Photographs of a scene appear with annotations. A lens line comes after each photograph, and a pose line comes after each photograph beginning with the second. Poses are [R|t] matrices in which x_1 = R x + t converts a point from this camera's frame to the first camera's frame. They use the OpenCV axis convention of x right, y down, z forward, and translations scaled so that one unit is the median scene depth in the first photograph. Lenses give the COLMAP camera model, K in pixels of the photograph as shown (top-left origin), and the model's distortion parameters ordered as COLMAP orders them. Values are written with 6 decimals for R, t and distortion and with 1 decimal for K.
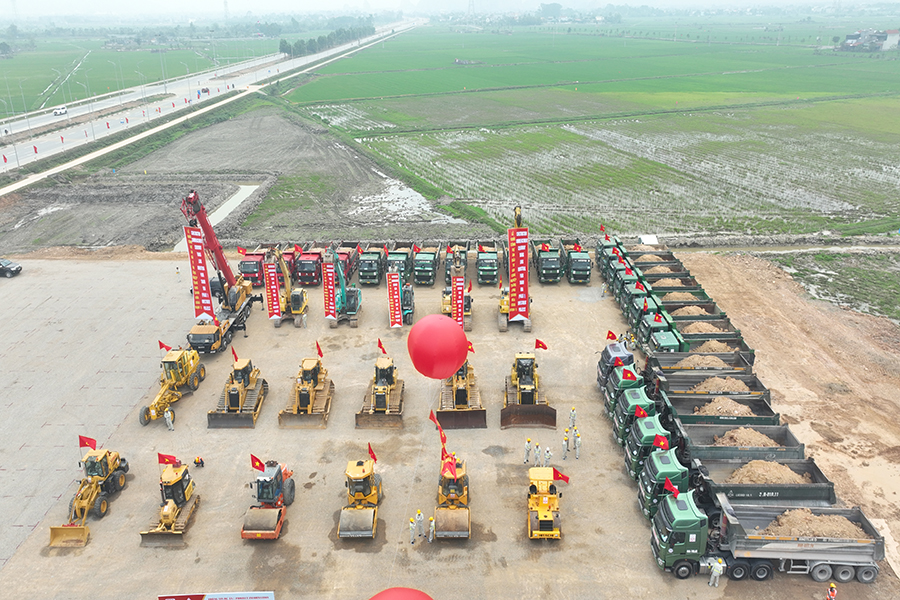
lens RADIAL K [[642.2, 0, 436.2], [0, 642.2, 300.2], [0, 0, 1]] dist [0.004531, 0.002603]
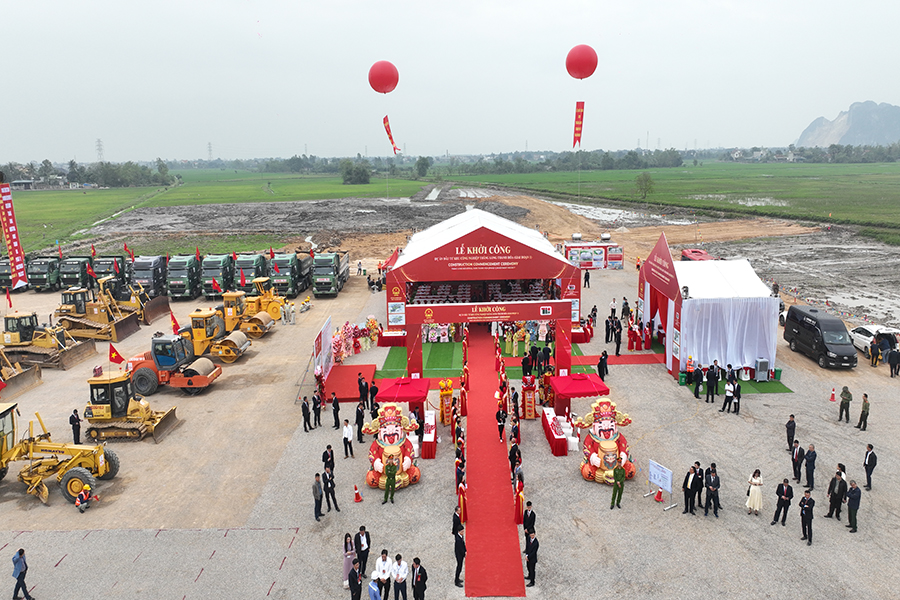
lens RADIAL K [[642.2, 0, 436.2], [0, 642.2, 300.2], [0, 0, 1]] dist [0.004531, 0.002603]
pose [[0.001193, -0.197982, 0.980205, -0.665835], [0.364289, 0.912938, 0.183952, 0.092782], [-0.931285, 0.356859, 0.073212, 0.296328]]
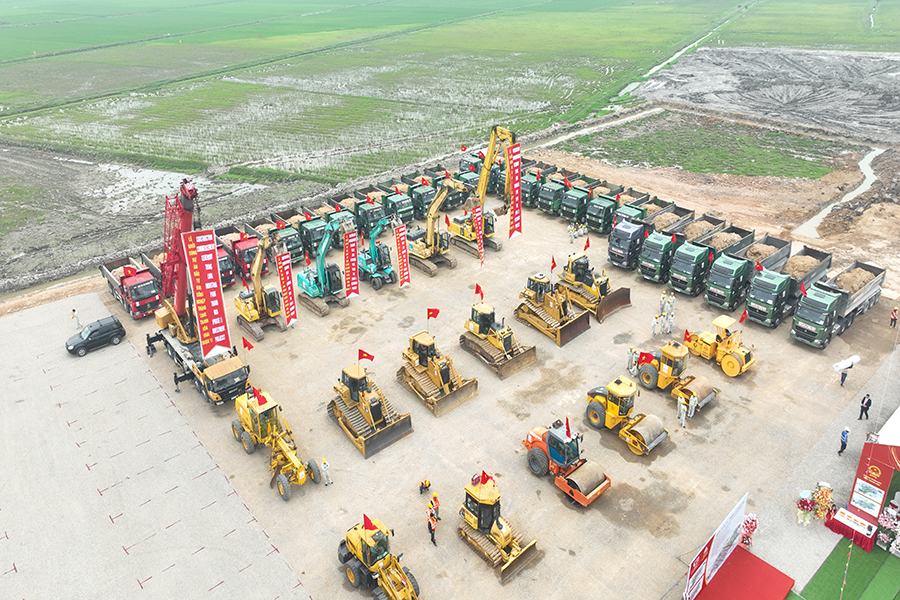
lens RADIAL K [[642.2, 0, 436.2], [0, 642.2, 300.2], [0, 0, 1]] dist [0.004531, 0.002603]
pose [[0.724348, -0.329990, 0.605332, -0.496691], [0.294808, 0.941944, 0.160718, -0.060400], [-0.623223, 0.062041, 0.779579, 0.224075]]
